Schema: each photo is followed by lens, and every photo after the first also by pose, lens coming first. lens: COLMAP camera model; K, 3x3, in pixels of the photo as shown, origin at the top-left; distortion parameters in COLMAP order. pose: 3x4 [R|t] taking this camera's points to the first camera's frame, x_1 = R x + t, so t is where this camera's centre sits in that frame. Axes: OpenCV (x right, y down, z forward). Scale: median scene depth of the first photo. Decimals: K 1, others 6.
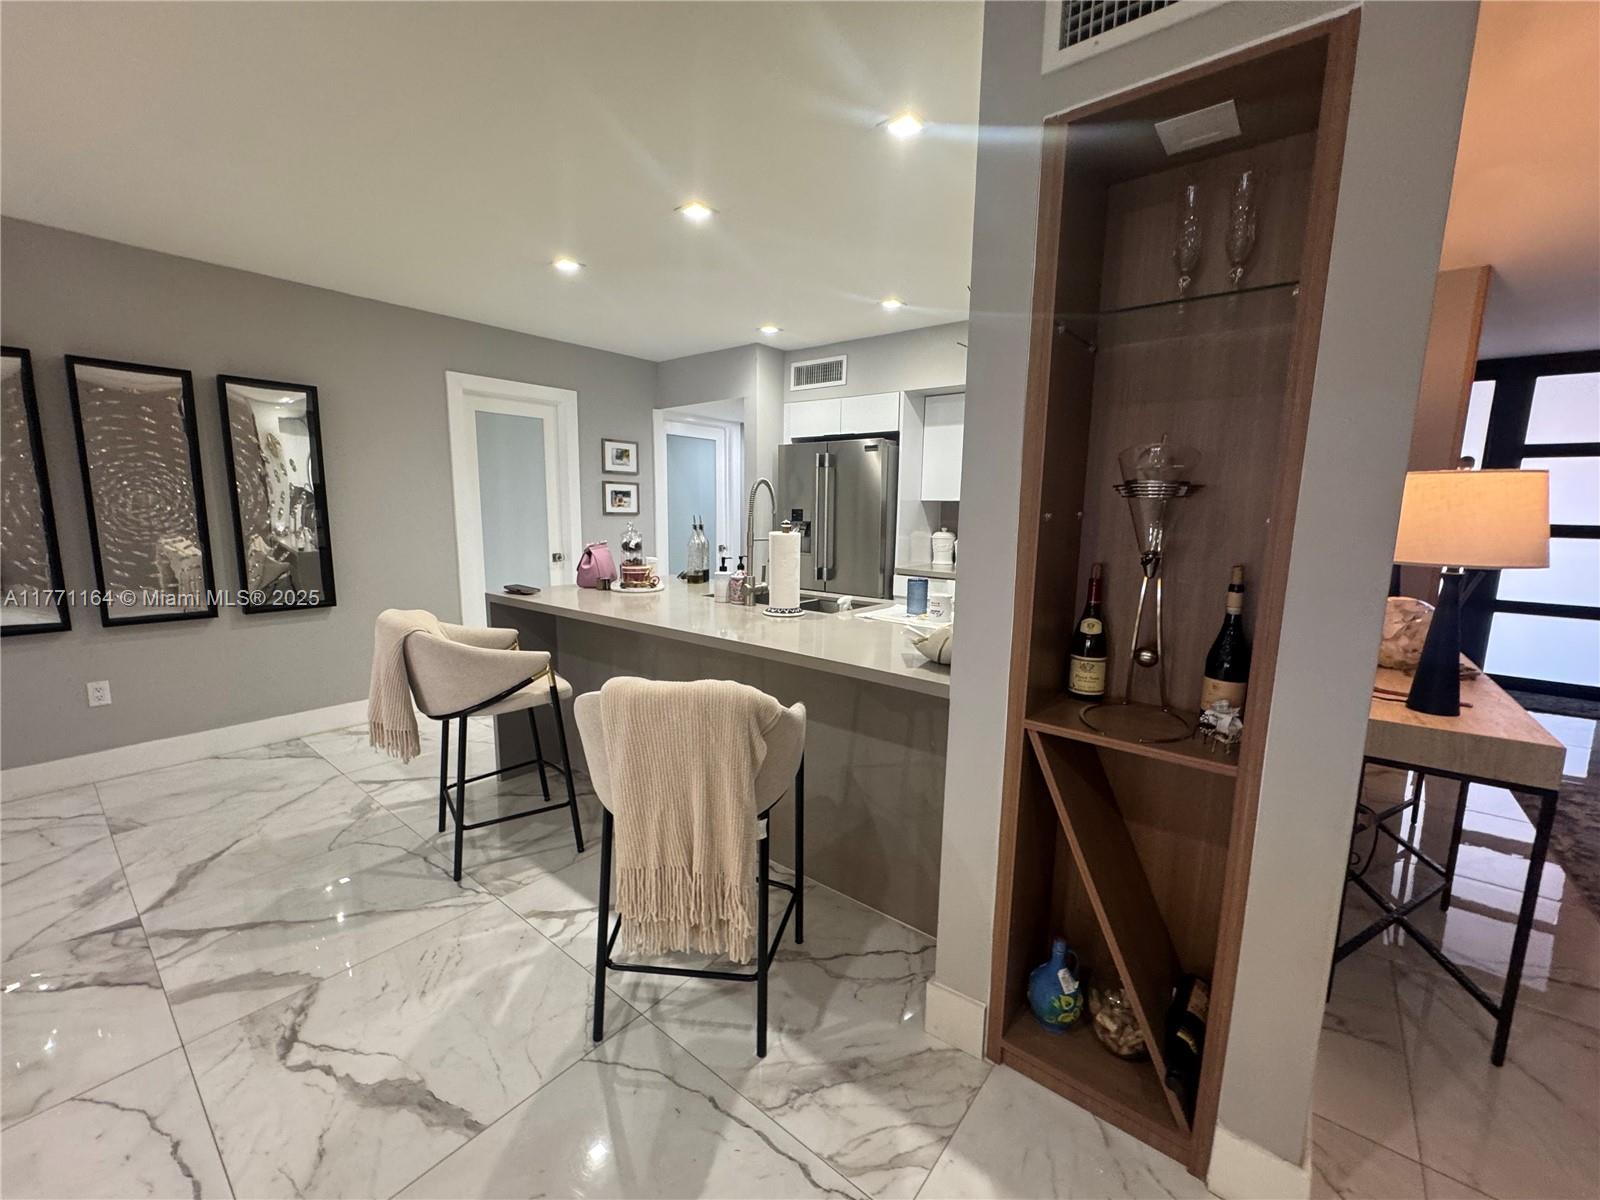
lens RADIAL K [[640.4, 0, 796.2], [0, 640.4, 602.7], [0, 0, 1]] dist [-0.000895, 0.000185]
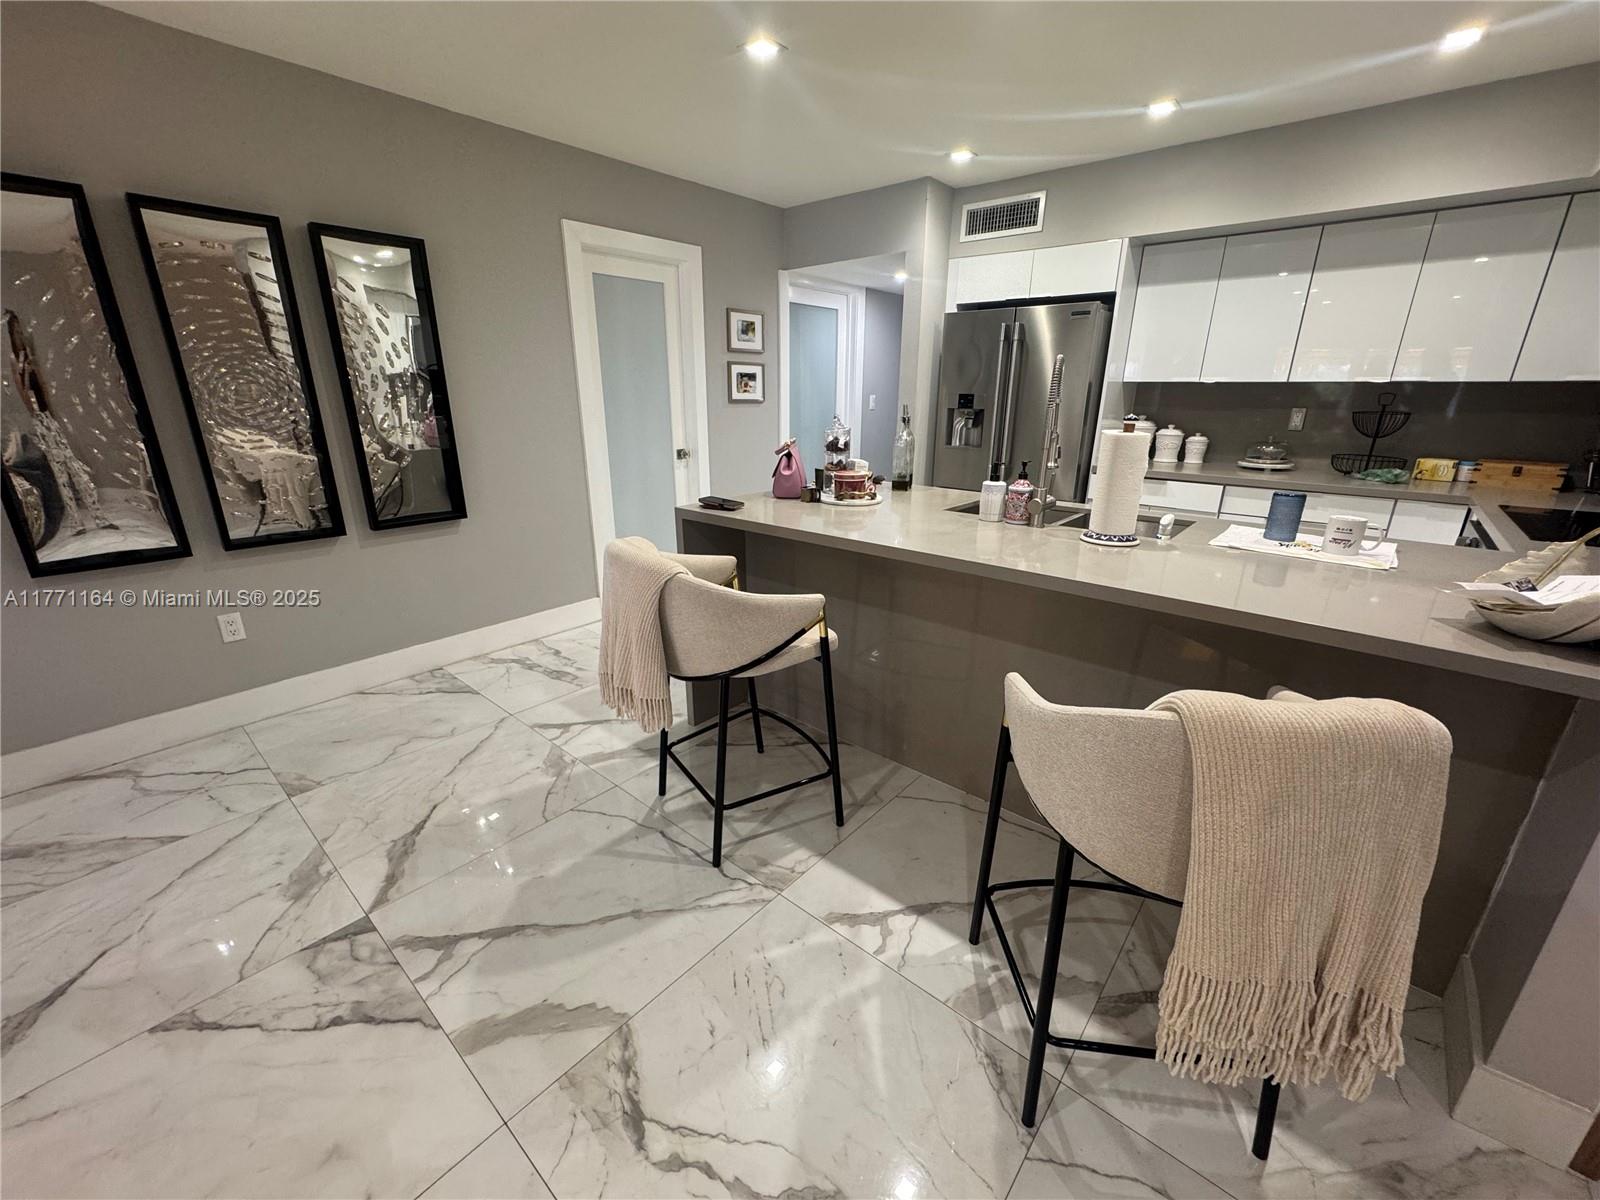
lens RADIAL K [[640.4, 0, 797.0], [0, 640.4, 602.1], [0, 0, 1]] dist [-0.000895, 0.000185]
pose [[0.999467, 0.001249, -0.032629, -0.305678], [0.004440, 0.984788, 0.173703, -0.037682], [0.032350, -0.173755, 0.984257, 0.186129]]
